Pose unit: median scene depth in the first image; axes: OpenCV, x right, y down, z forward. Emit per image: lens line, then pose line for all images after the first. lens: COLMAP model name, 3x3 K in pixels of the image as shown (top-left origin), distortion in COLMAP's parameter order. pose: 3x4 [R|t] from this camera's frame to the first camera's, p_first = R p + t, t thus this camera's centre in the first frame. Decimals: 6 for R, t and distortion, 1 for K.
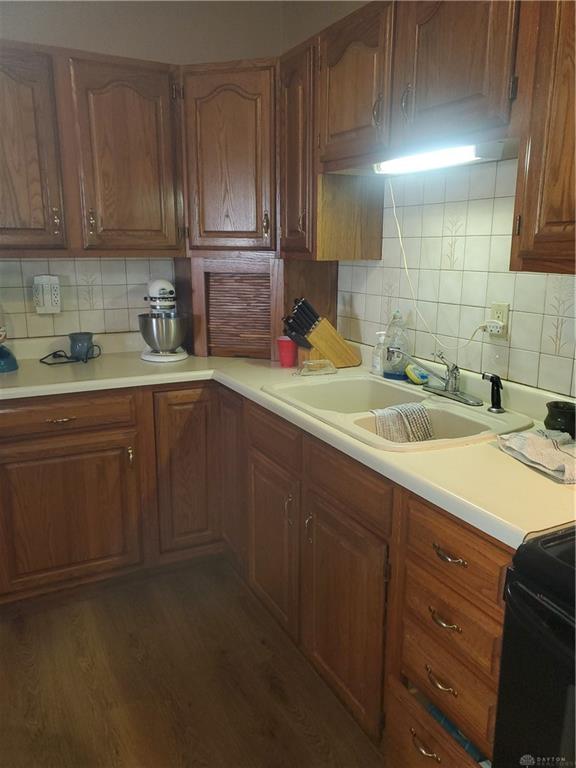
lens RADIAL K [[606.8, 0, 293.1], [0, 606.8, 387.1], [0, 0, 1]] dist [0.005773, 0.011873]
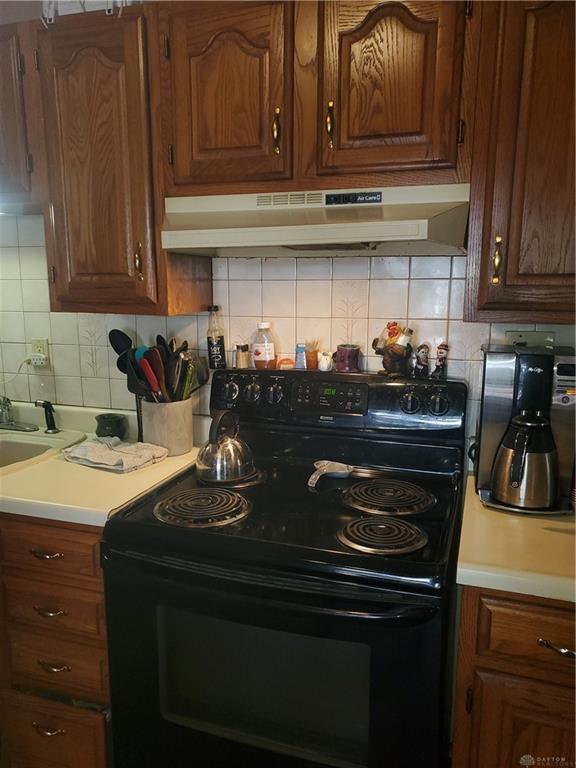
lens RADIAL K [[606.8, 0, 288.5], [0, 606.8, 385.2], [0, 0, 1]] dist [0.005773, 0.011873]
pose [[0.717449, -0.125184, 0.685271, -0.140494], [0.162579, 0.986645, 0.010024, 0.015610], [-0.677374, 0.104219, 0.728219, -0.168261]]
